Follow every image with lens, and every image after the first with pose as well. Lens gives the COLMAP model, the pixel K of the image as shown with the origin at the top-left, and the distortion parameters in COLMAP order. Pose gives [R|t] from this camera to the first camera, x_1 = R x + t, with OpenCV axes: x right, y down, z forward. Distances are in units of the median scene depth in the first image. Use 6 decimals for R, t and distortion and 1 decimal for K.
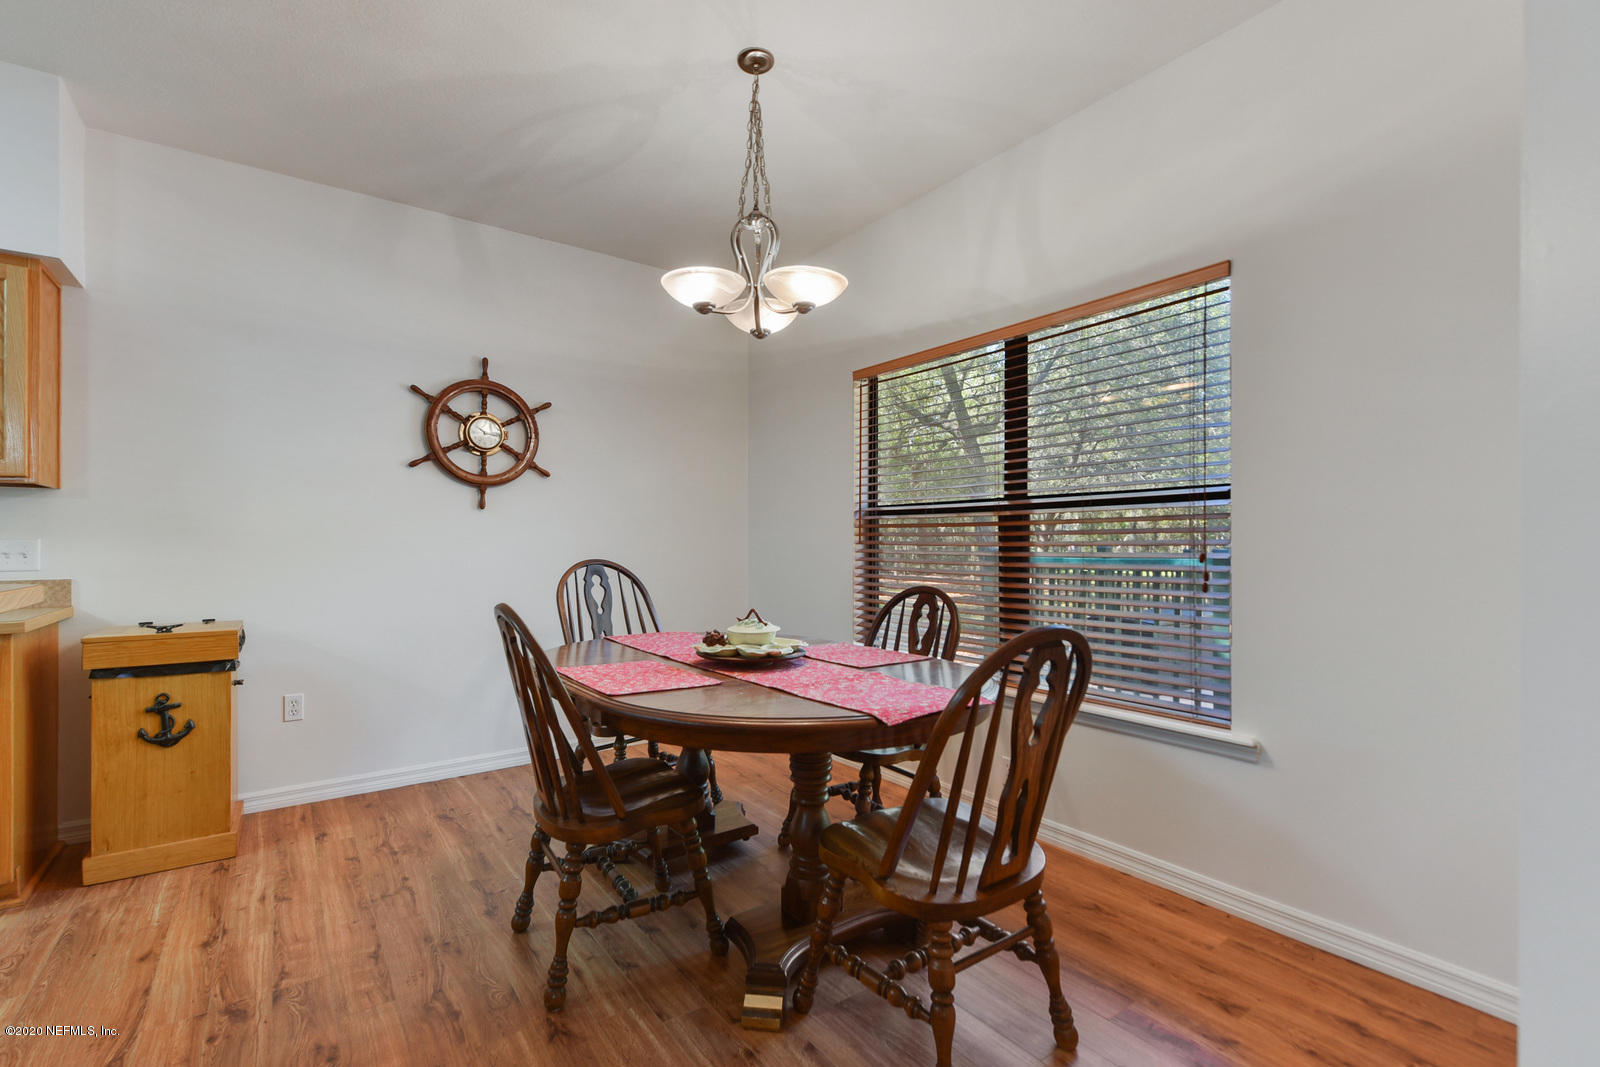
lens RADIAL K [[734.3, 0, 761.9], [0, 734.3, 541.9], [0, 0, 1]] dist [0.031007, 0.000597]
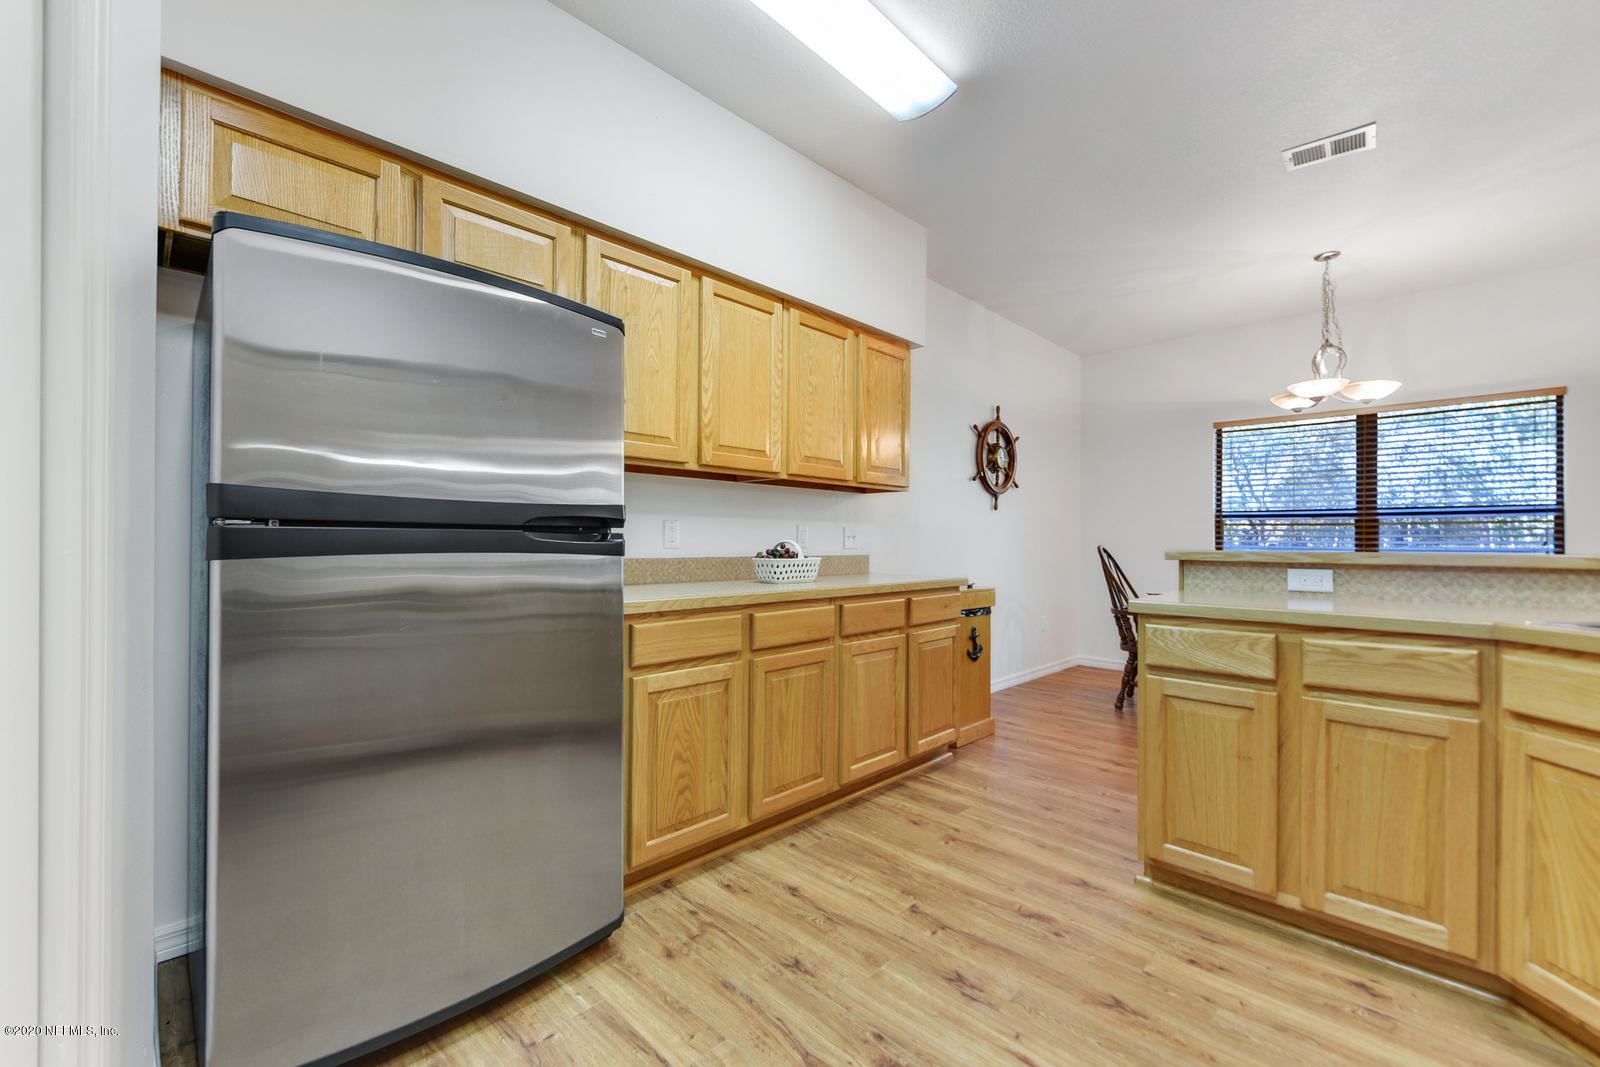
lens RADIAL K [[675.0, 0, 721.9], [0, 675.0, 537.9], [0, 0, 1]] dist [-0.001228, 0.000179]
pose [[0.983730, 0.008106, 0.179468, -1.353375], [-0.007327, 0.999961, -0.005003, 0.024362], [-0.179502, 0.003606, 0.983751, -0.244805]]
